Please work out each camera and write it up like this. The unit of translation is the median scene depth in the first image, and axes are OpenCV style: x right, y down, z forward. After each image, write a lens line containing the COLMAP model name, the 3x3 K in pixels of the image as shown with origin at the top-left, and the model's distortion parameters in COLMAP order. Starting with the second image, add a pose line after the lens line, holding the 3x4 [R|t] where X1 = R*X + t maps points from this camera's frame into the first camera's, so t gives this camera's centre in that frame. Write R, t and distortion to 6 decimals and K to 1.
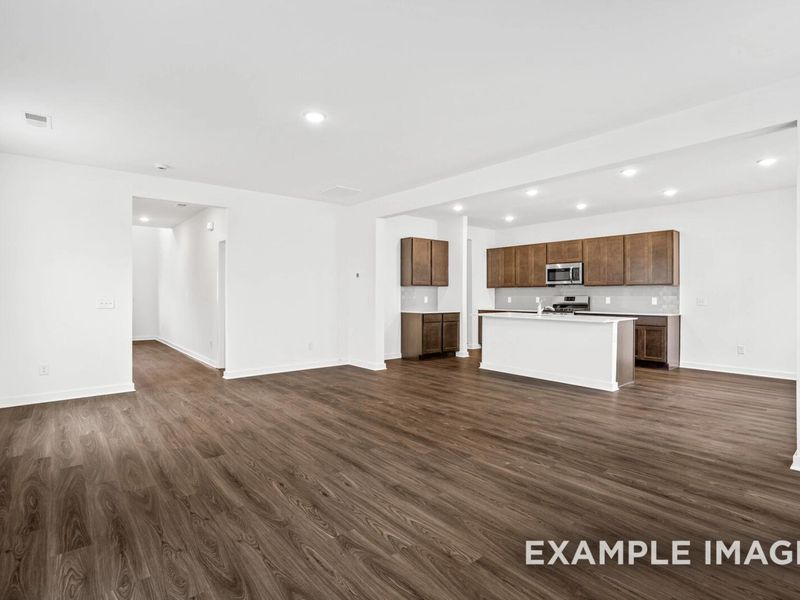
lens RADIAL K [[426.4, 0, 403.2], [0, 426.4, 295.9], [0, 0, 1]] dist [-0.004808, 0.000262]
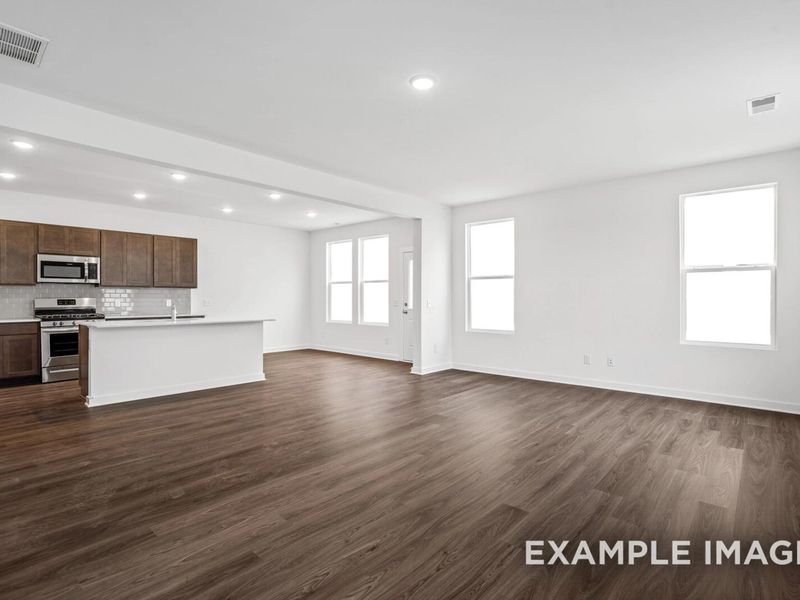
lens RADIAL K [[426.4, 0, 403.2], [0, 426.4, 295.9], [0, 0, 1]] dist [-0.004808, 0.000262]
pose [[-0.174422, -0.000242, 0.984671, -0.491918], [0.004424, 0.999990, 0.001030, -0.002446], [-0.984661, 0.004535, -0.174419, 0.564683]]
